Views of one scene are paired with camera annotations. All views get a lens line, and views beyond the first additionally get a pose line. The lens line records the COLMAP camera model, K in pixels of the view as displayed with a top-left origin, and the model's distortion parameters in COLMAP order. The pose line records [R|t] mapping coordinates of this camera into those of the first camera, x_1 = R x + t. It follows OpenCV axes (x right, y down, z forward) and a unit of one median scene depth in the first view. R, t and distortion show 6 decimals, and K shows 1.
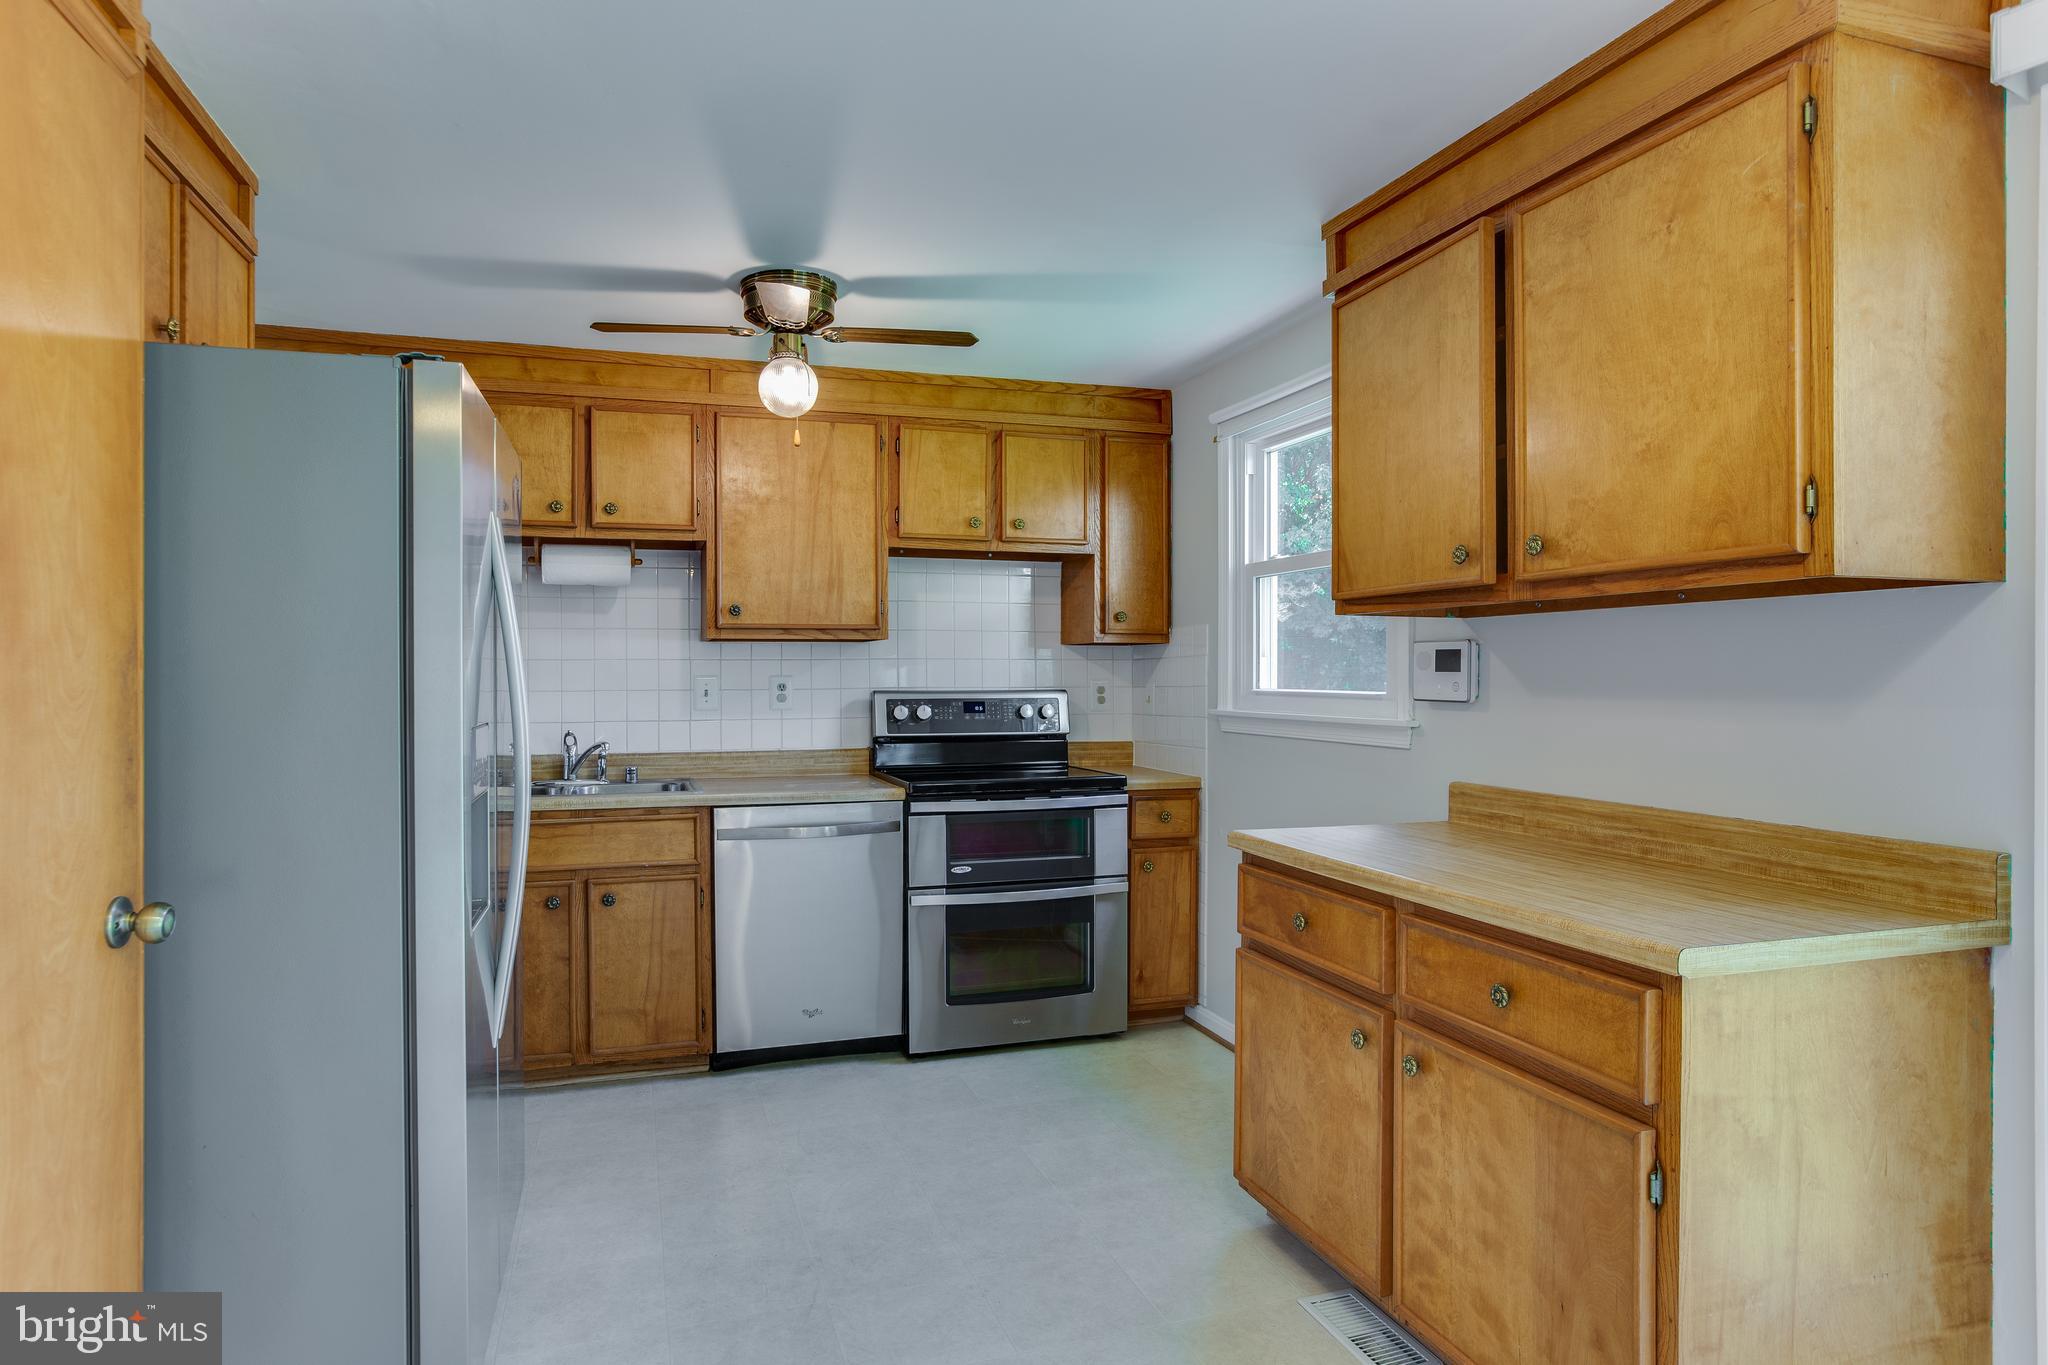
lens RADIAL K [[1186.8, 0, 1033.0], [0, 1186.8, 675.7], [0, 0, 1]] dist [-0.048719, 0.040172]
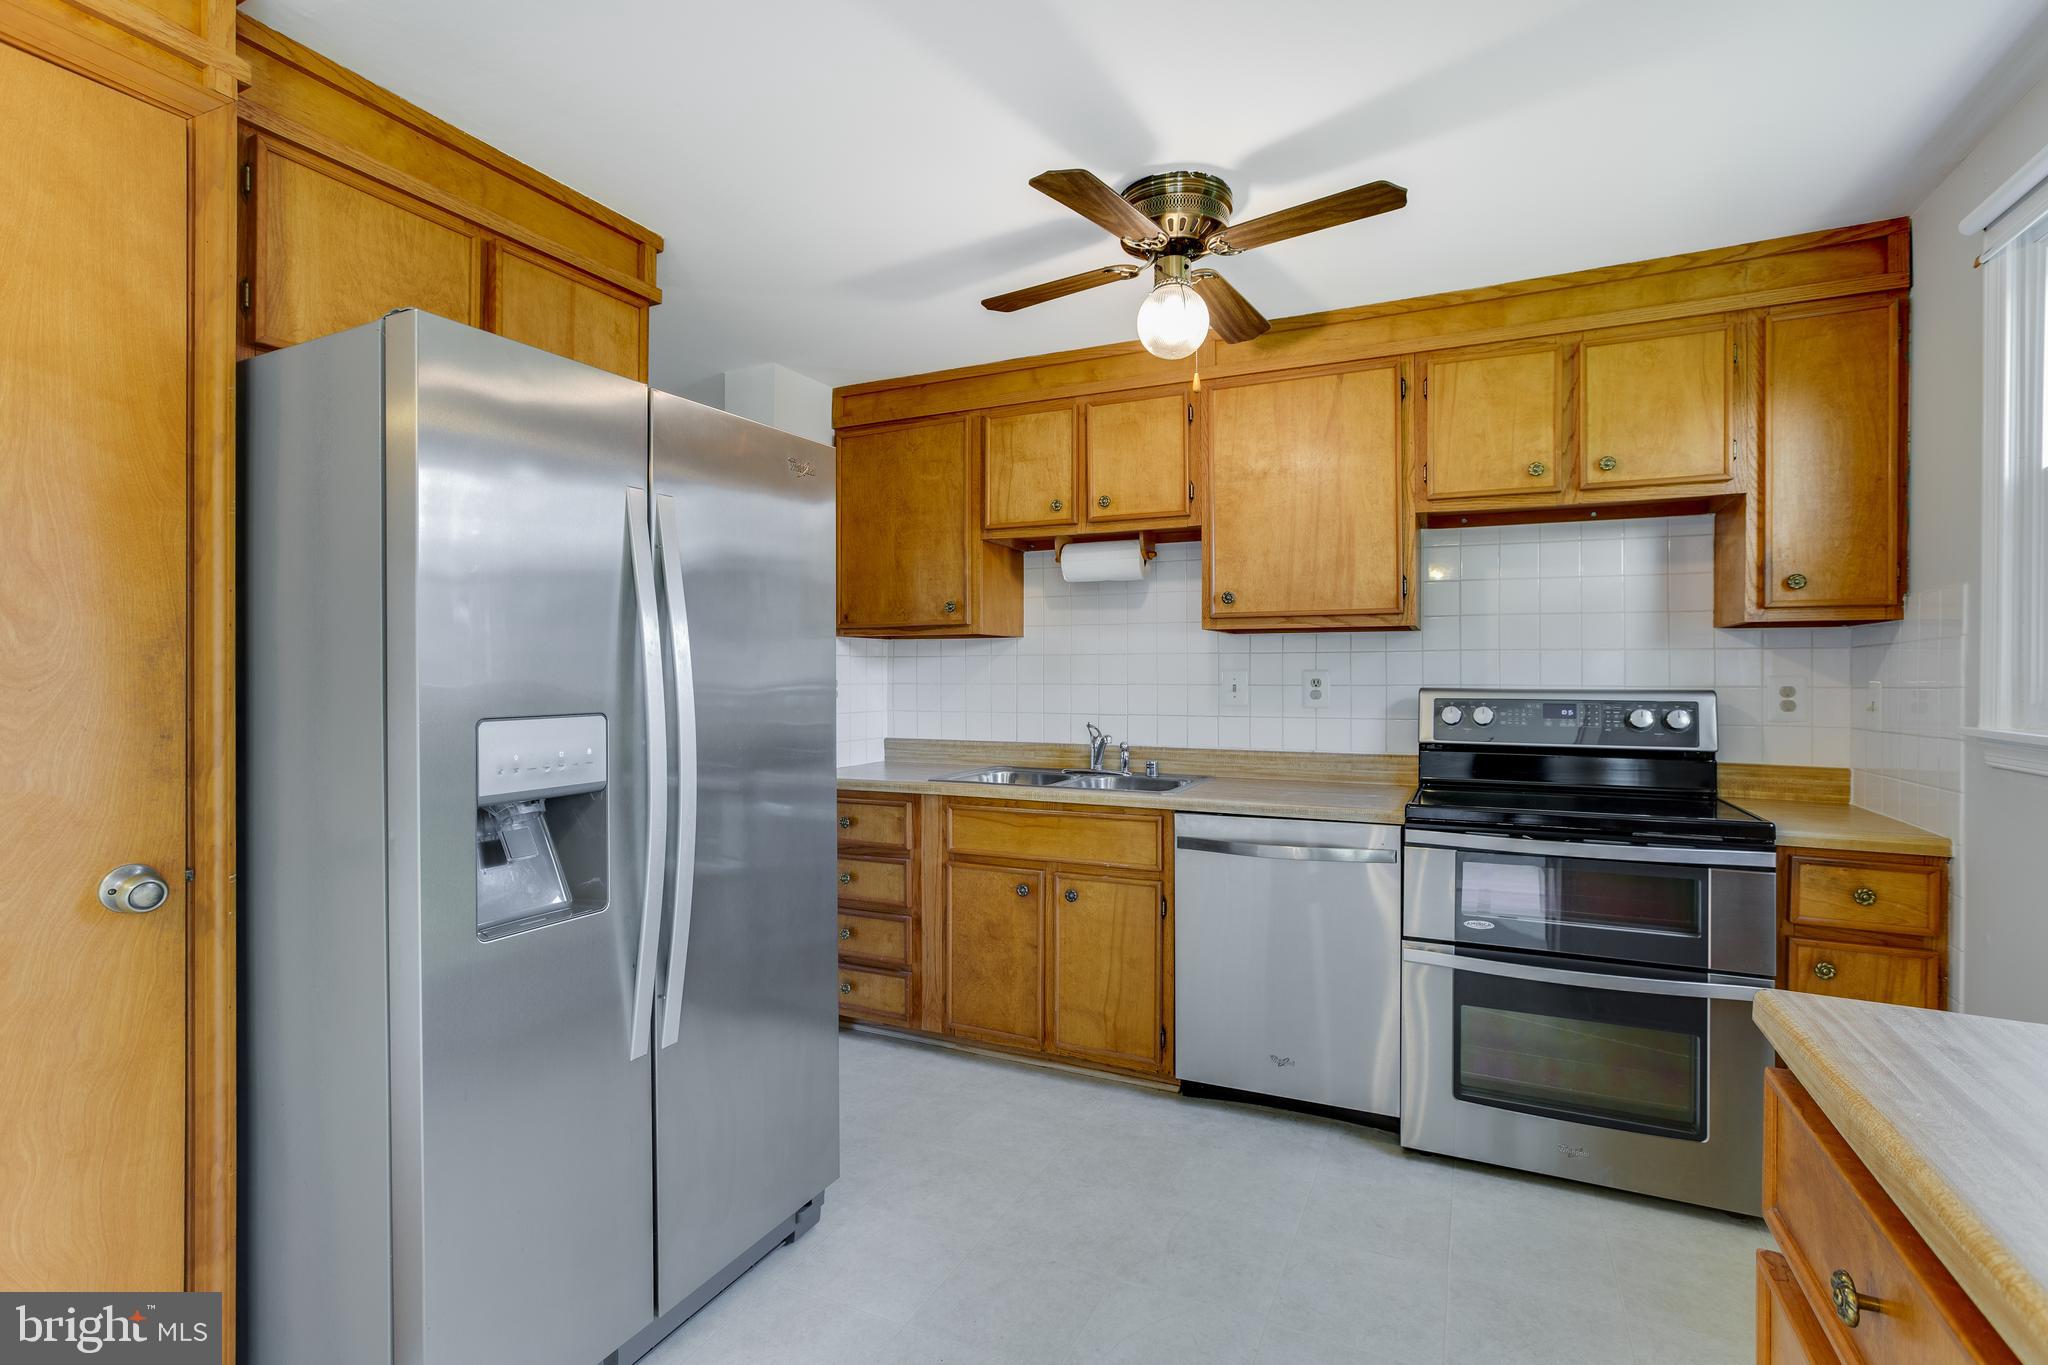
lens RADIAL K [[951.8, 0, 1028.8], [0, 951.8, 678.4], [0, 0, 1]] dist [-0.061194, 0.040914]
pose [[0.707778, 0.005974, -0.706410, 0.160832], [-0.003052, 0.999981, 0.005399, 0.003491], [0.706429, -0.001665, 0.707782, 0.375383]]
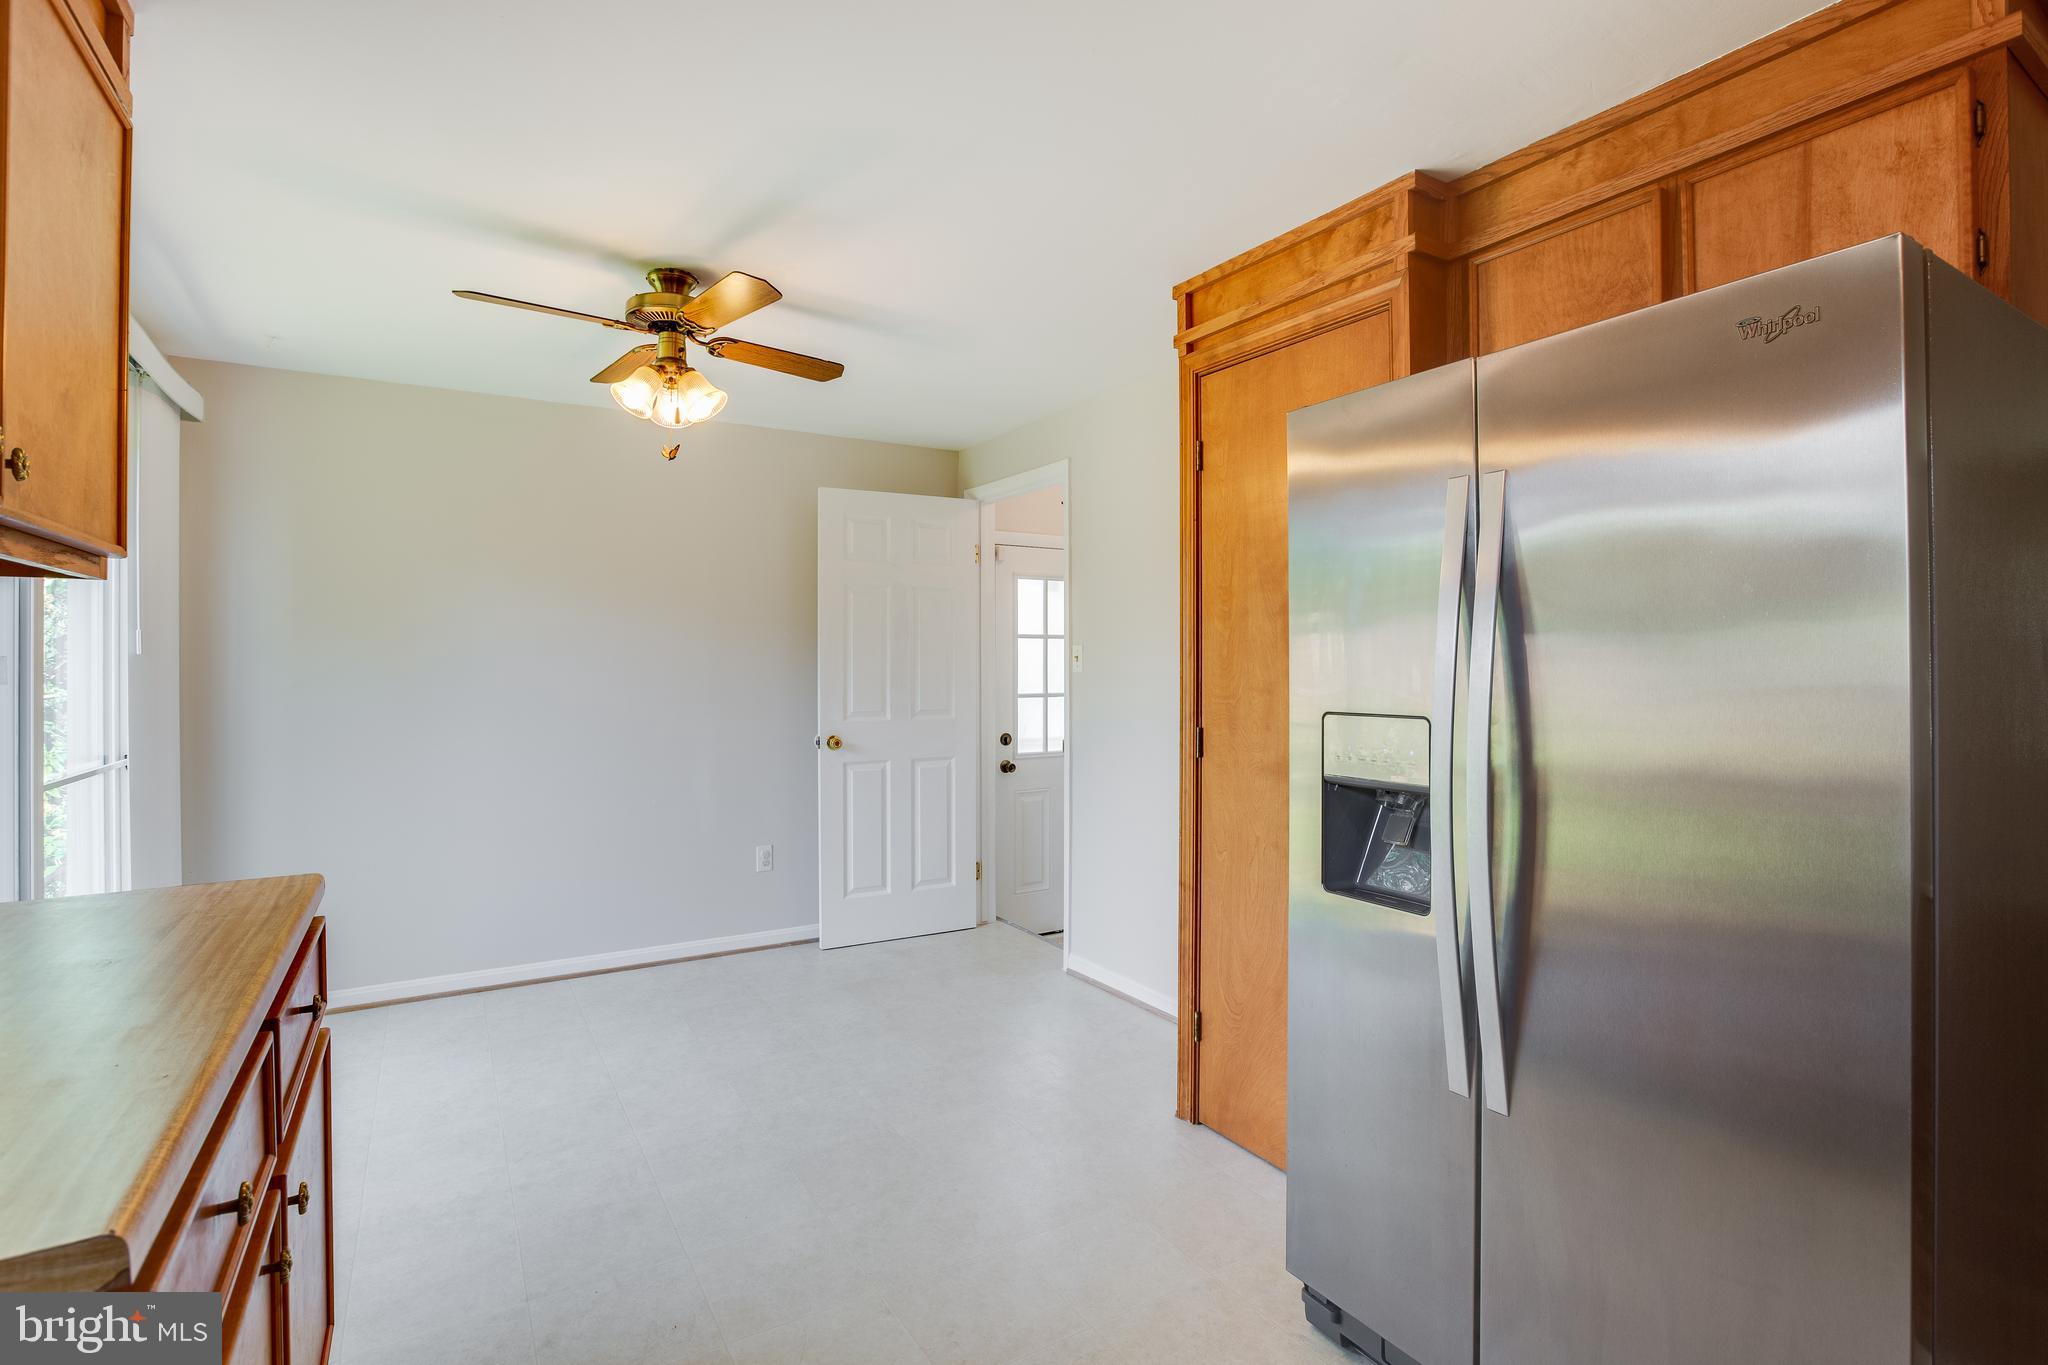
lens RADIAL K [[972.7, 0, 974.0], [0, 972.7, 672.3], [0, 0, 1]] dist [-0.018311, 0.000793]
pose [[-0.982433, 0.000302, -0.186616, 0.020331], [-0.001217, 0.999967, 0.008027, 0.000079], [0.186613, 0.008113, -0.982400, 0.886169]]
